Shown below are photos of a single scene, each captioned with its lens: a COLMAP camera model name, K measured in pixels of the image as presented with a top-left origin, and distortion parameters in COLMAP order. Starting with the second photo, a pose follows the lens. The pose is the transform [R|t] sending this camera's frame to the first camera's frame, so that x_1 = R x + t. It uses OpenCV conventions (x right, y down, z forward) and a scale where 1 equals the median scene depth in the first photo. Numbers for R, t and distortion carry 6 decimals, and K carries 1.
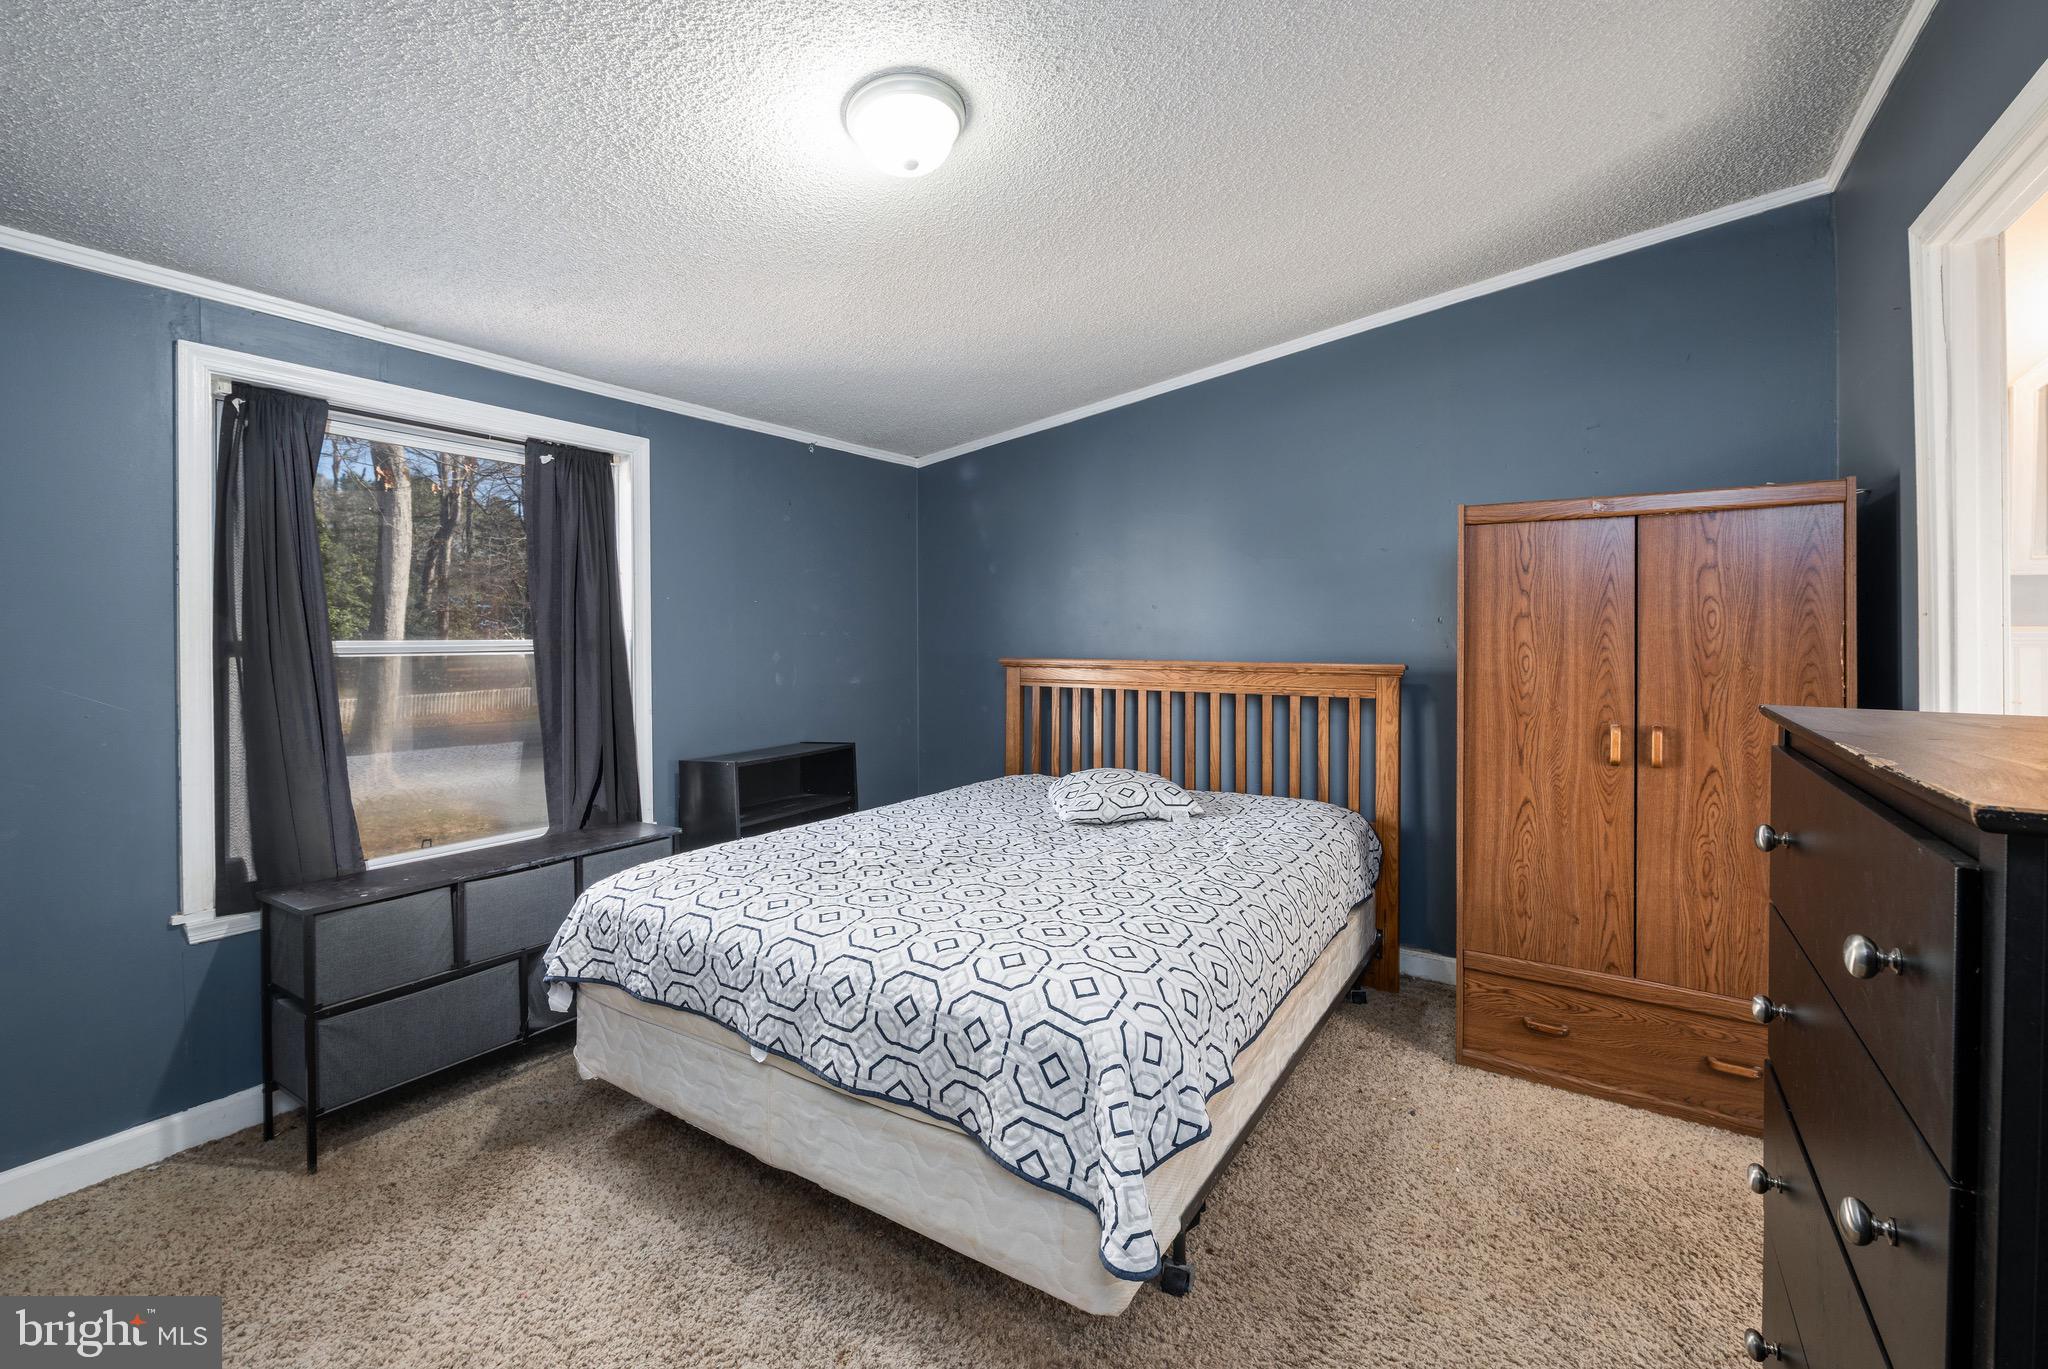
lens RADIAL K [[876.7, 0, 1000.4], [0, 876.7, 630.5], [0, 0, 1]] dist [-0.001955, -0.000213]
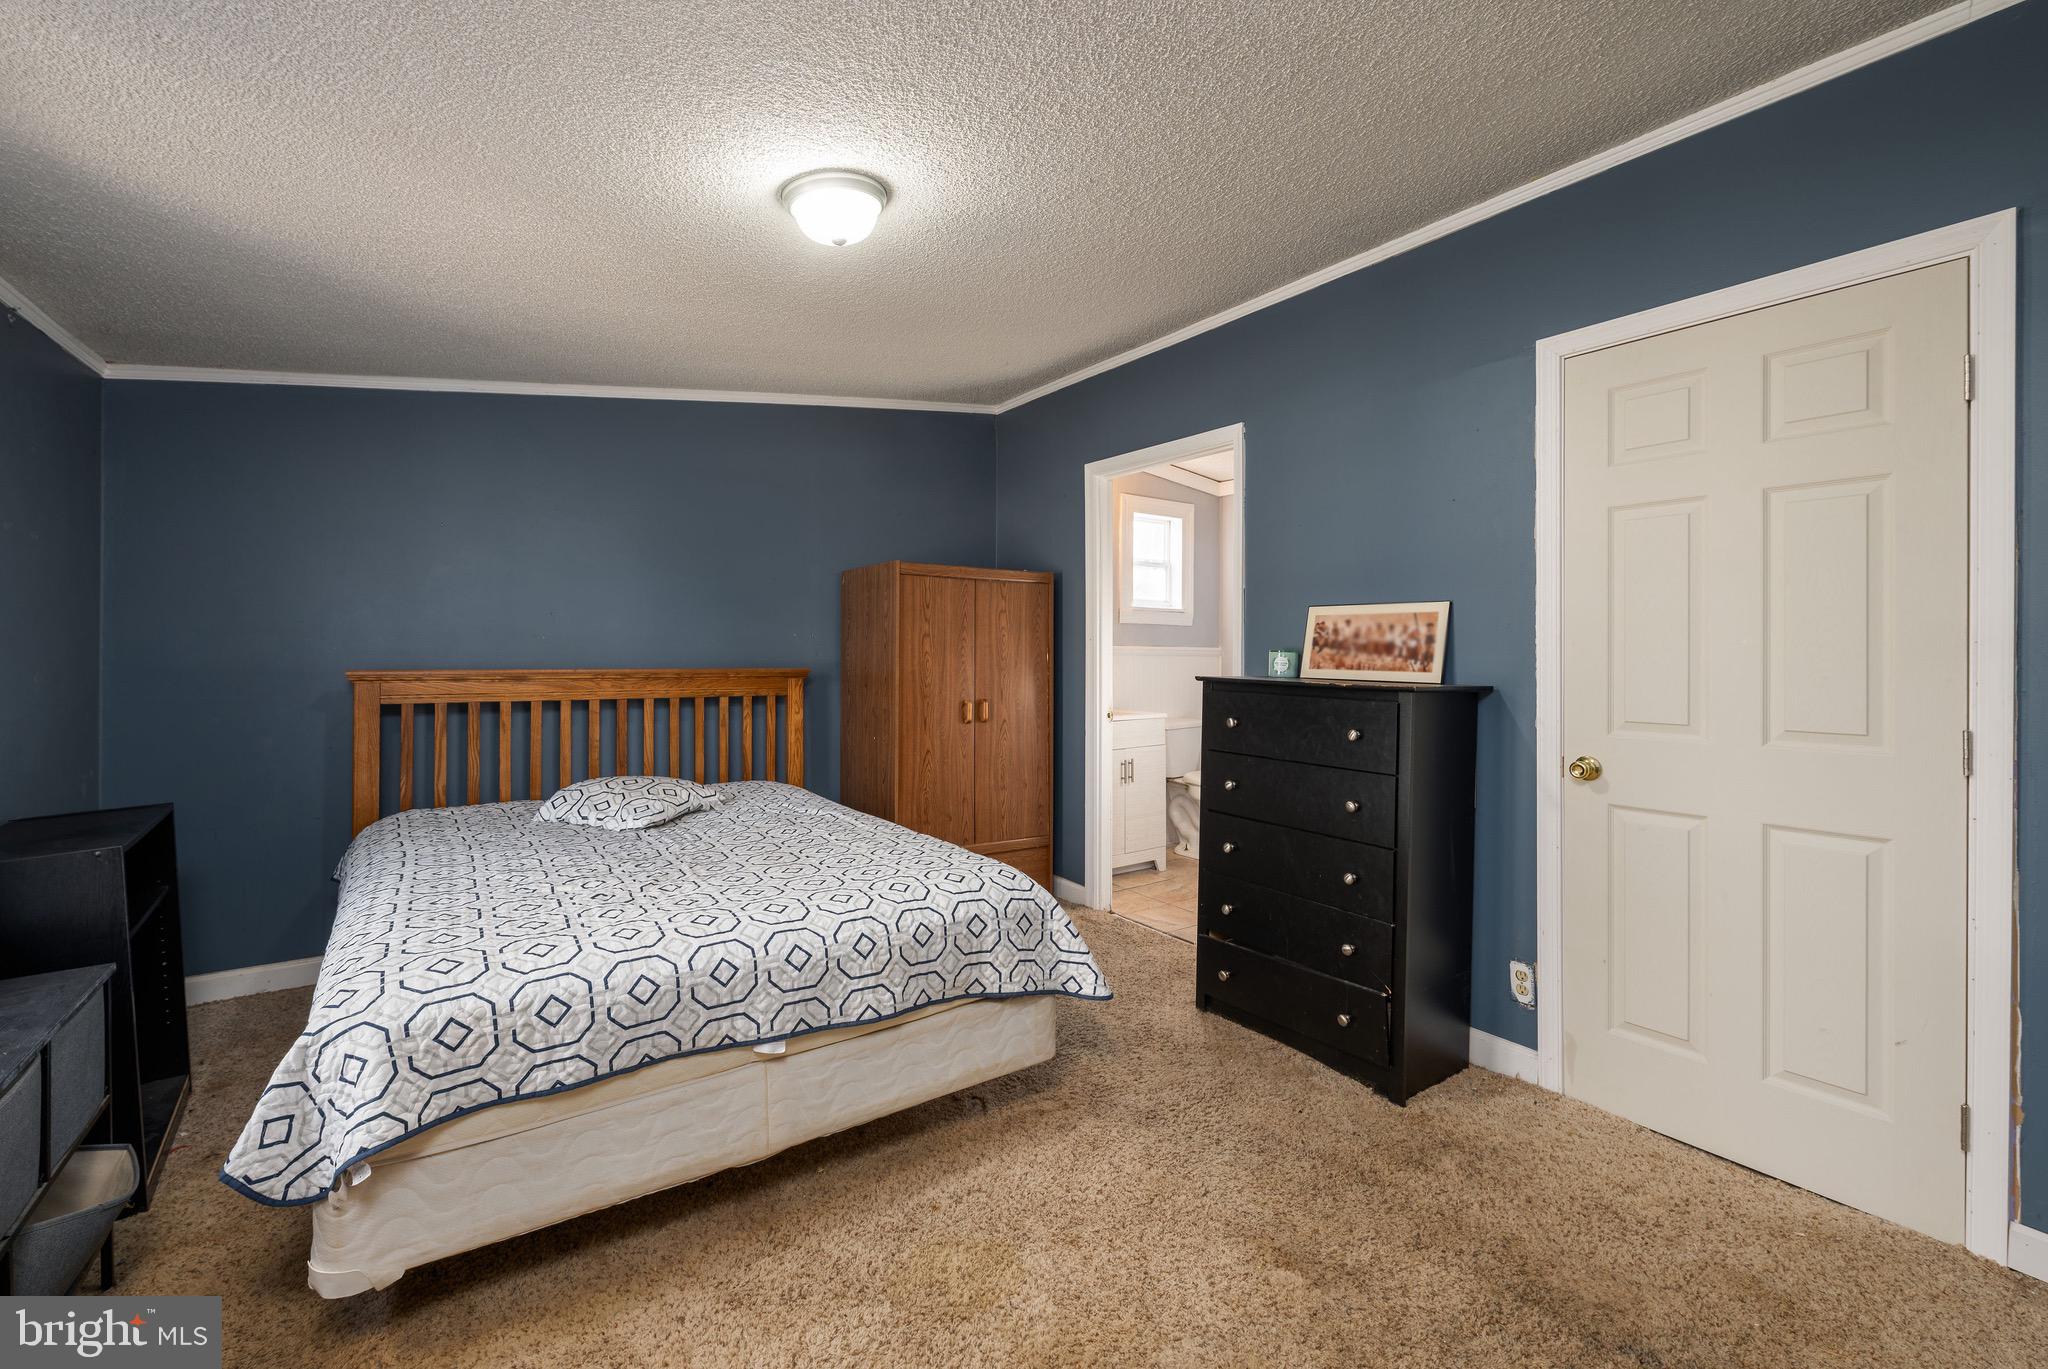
lens RADIAL K [[880.3, 0, 1026.4], [0, 880.3, 639.2], [0, 0, 1]] dist [-0.003416, -0.000422]
pose [[0.362063, 0.015431, 0.932026, -1.054088], [-0.013751, 0.999843, -0.011212, 0.008108], [-0.932052, -0.008757, 0.362218, 0.324228]]
